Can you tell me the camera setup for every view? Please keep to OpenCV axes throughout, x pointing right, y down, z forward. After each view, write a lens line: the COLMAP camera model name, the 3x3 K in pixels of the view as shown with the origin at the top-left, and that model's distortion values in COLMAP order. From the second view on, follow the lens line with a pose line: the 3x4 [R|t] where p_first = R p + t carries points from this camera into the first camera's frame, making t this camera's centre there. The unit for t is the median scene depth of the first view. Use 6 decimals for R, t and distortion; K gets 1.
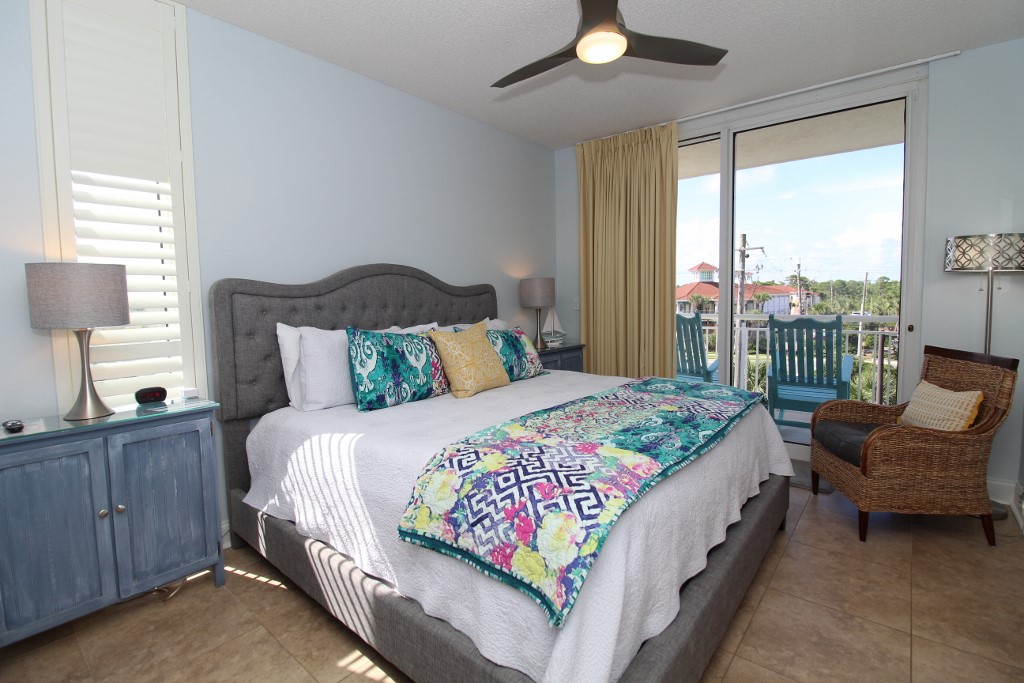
lens RADIAL K [[471.3, 0, 511.4], [0, 471.3, 328.5], [0, 0, 1]] dist [-0.000478, -0.014271]
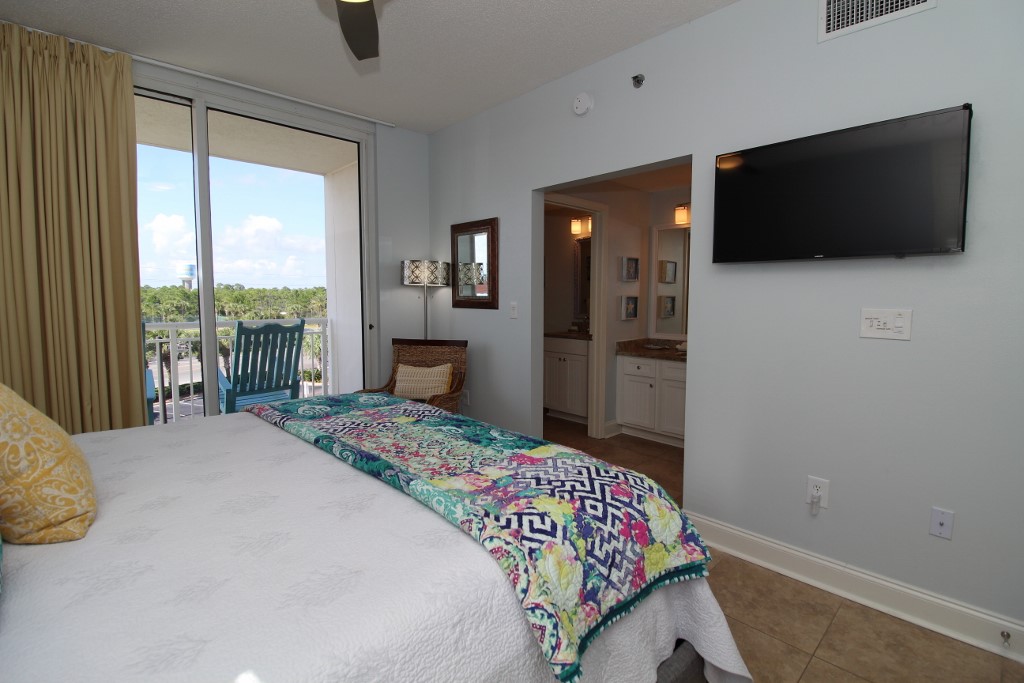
lens RADIAL K [[474.1, 0, 517.2], [0, 474.1, 330.4], [0, 0, 1]] dist [0.000429, -0.012998]
pose [[0.109424, -0.054731, 0.992487, -0.823734], [0.064078, 0.996794, 0.047904, -0.056694], [-0.991928, 0.058355, 0.112581, 0.950650]]
